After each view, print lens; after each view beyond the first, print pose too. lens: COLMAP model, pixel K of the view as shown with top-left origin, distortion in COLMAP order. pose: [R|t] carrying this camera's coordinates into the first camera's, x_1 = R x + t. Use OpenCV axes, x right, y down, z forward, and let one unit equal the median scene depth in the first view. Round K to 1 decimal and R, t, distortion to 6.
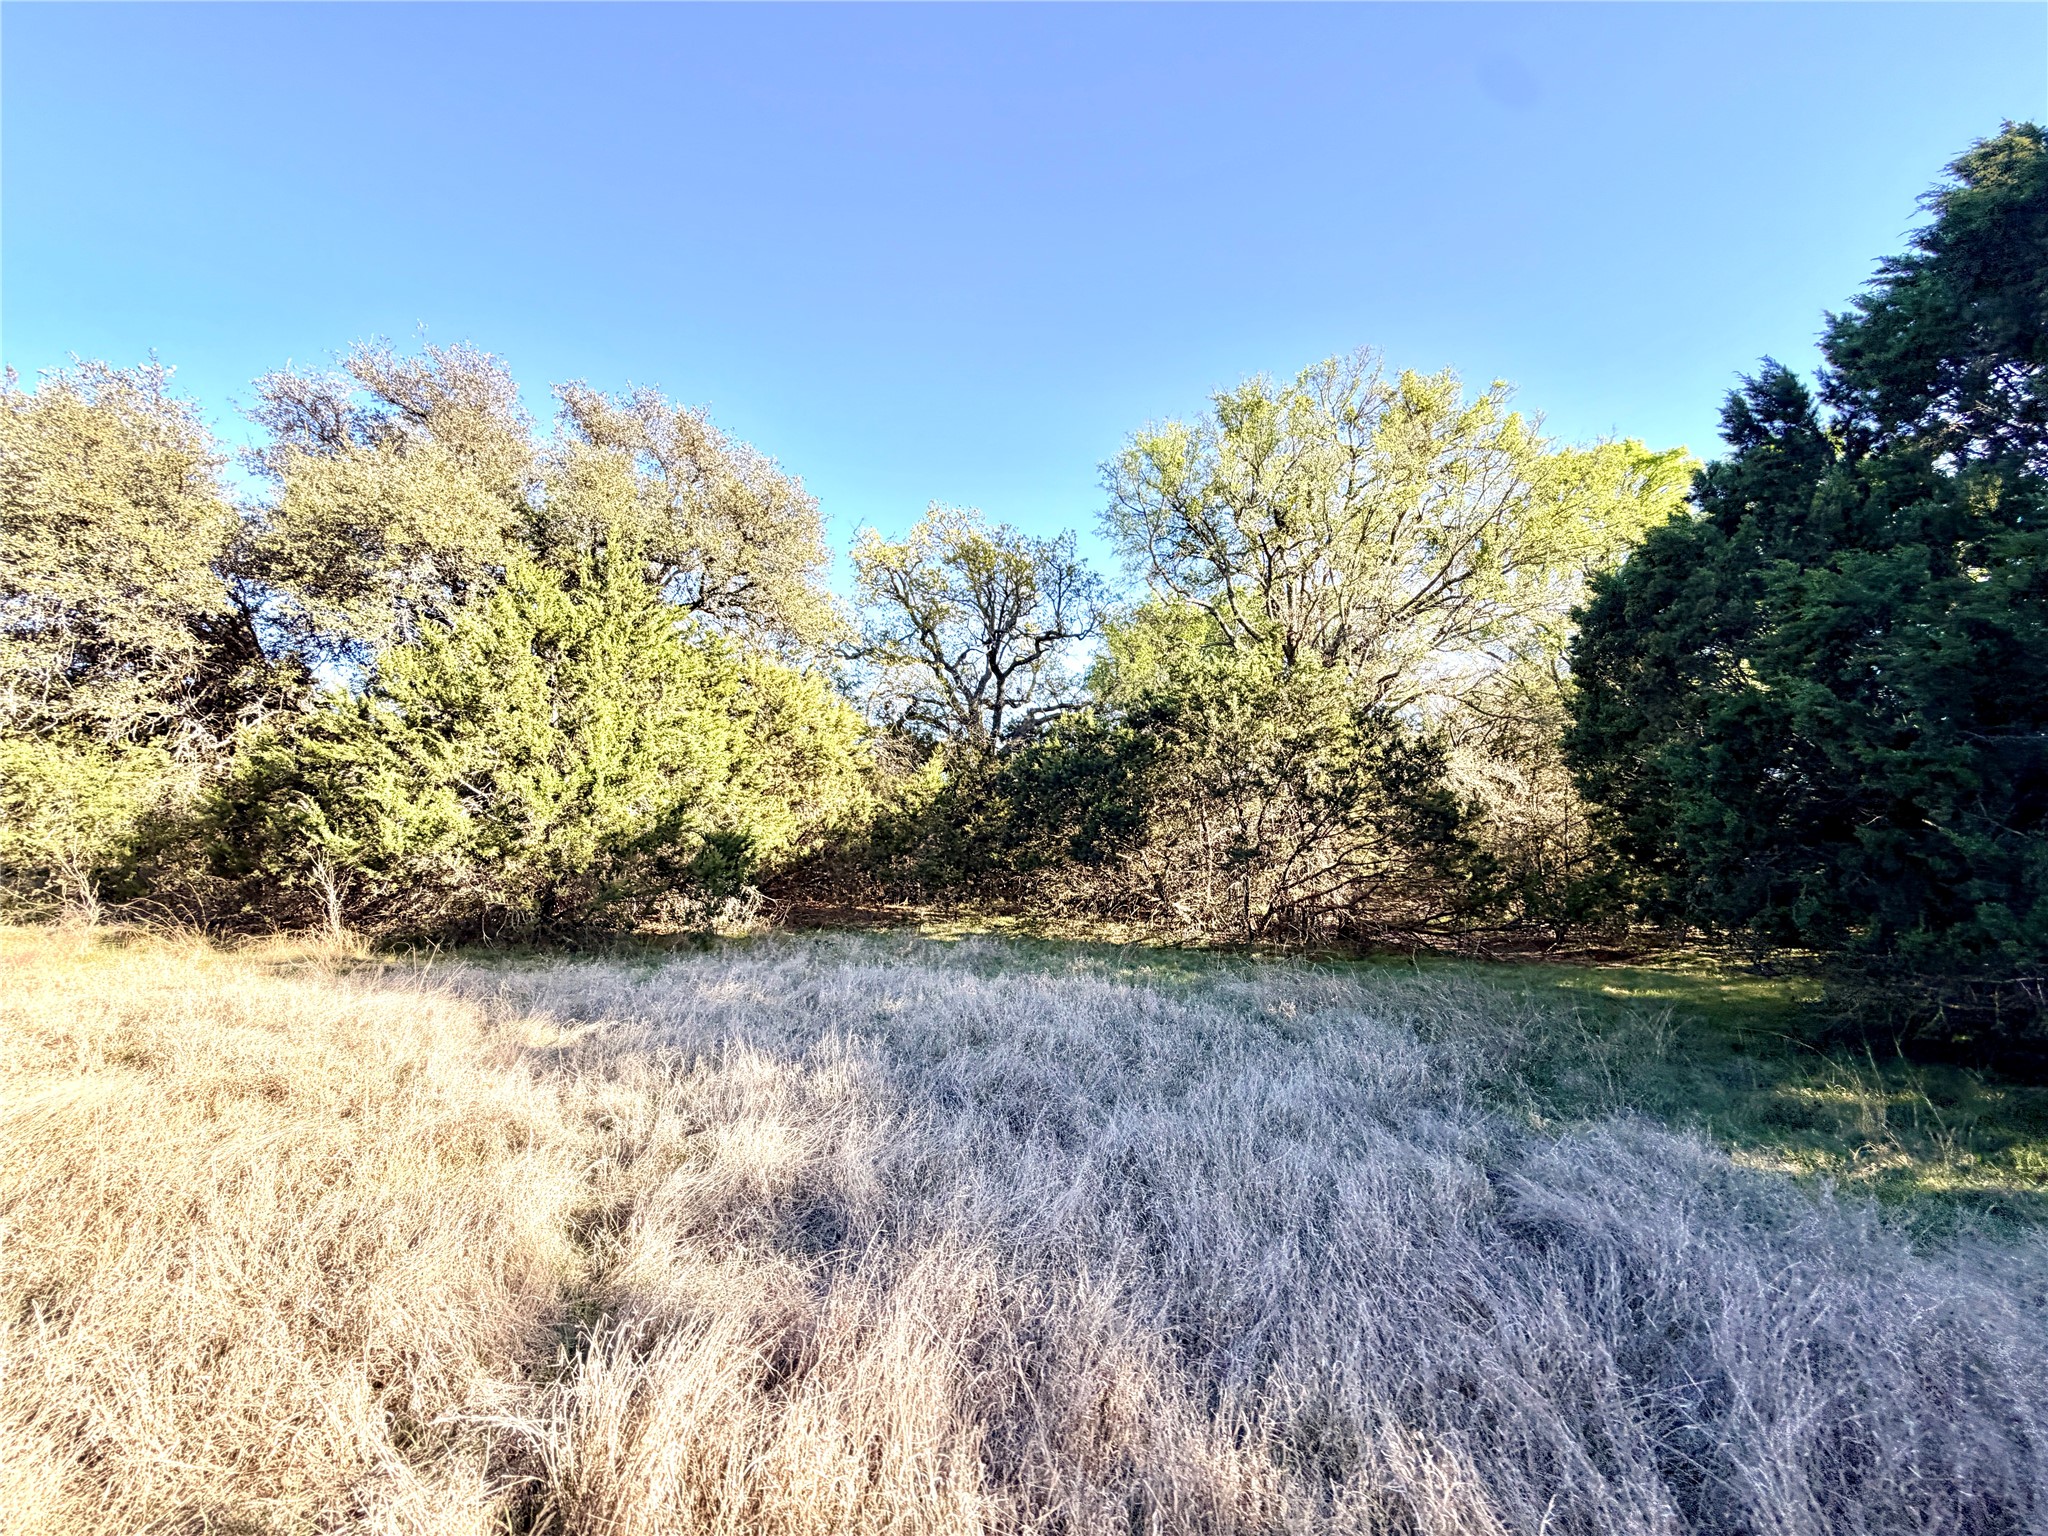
lens RADIAL K [[820.3, 0, 1017.0], [0, 820.3, 779.6], [0, 0, 1]] dist [0.001677, 0.000252]
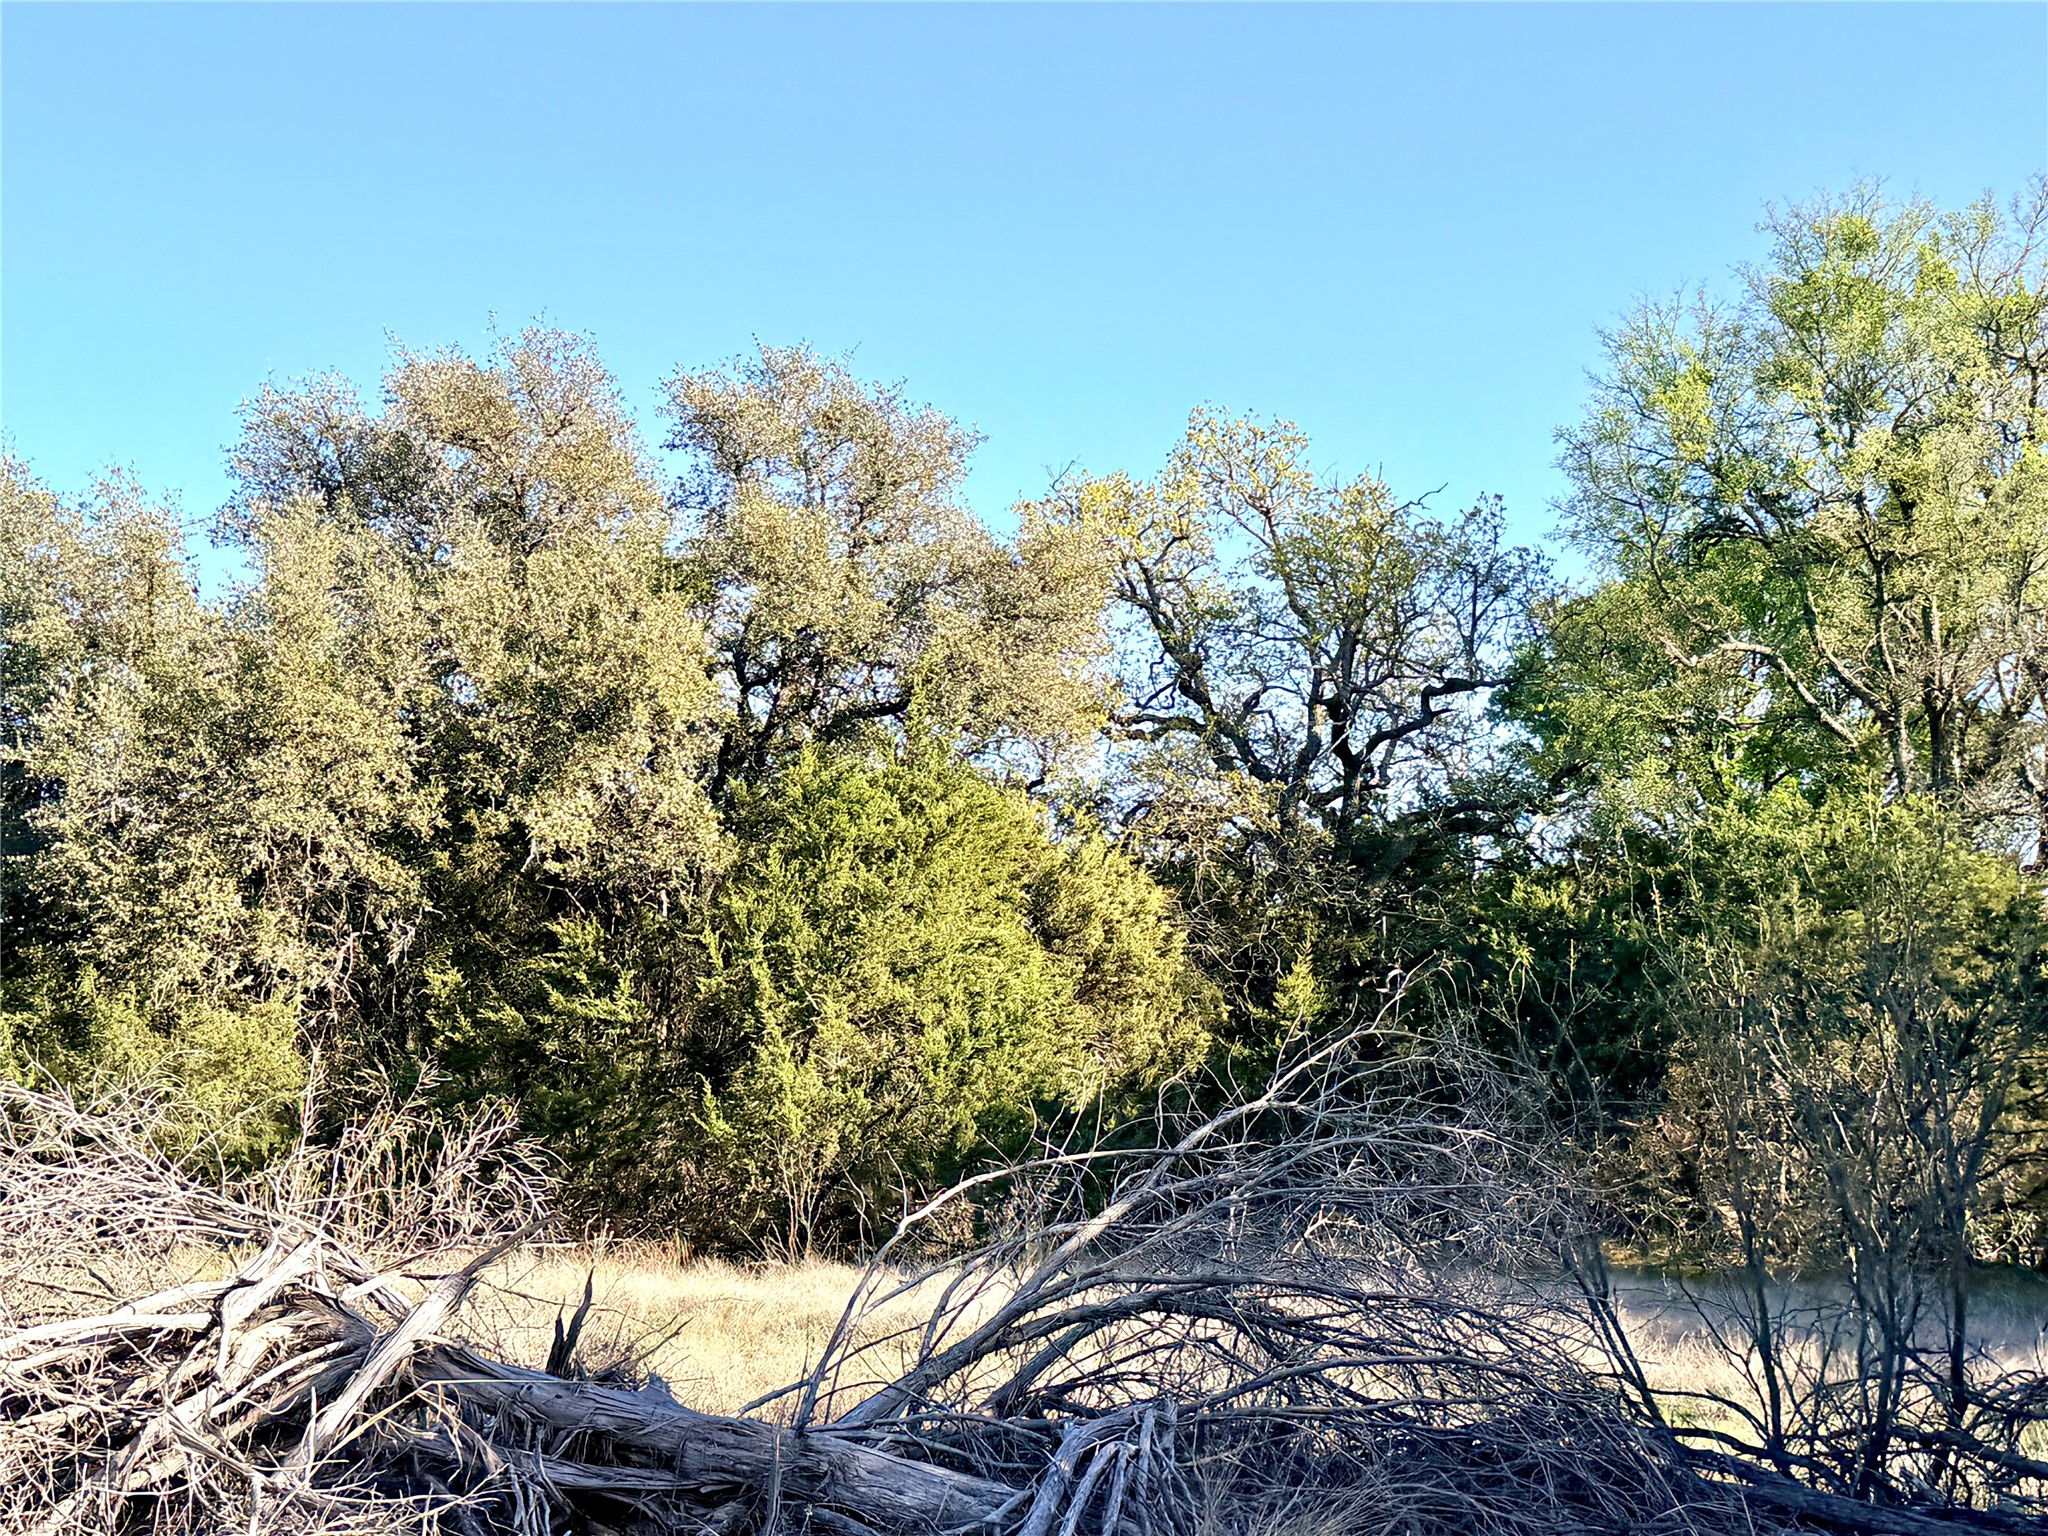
lens RADIAL K [[2883.5, 0, 1028.1], [0, 2883.5, 764.2], [0, 0, 1]] dist [0.120042, 0.000000]
pose [[0.998711, -0.024040, -0.044708, -0.219685], [0.022964, 0.999438, -0.024424, -0.135608], [0.045271, 0.023366, 0.998701, -1.222457]]
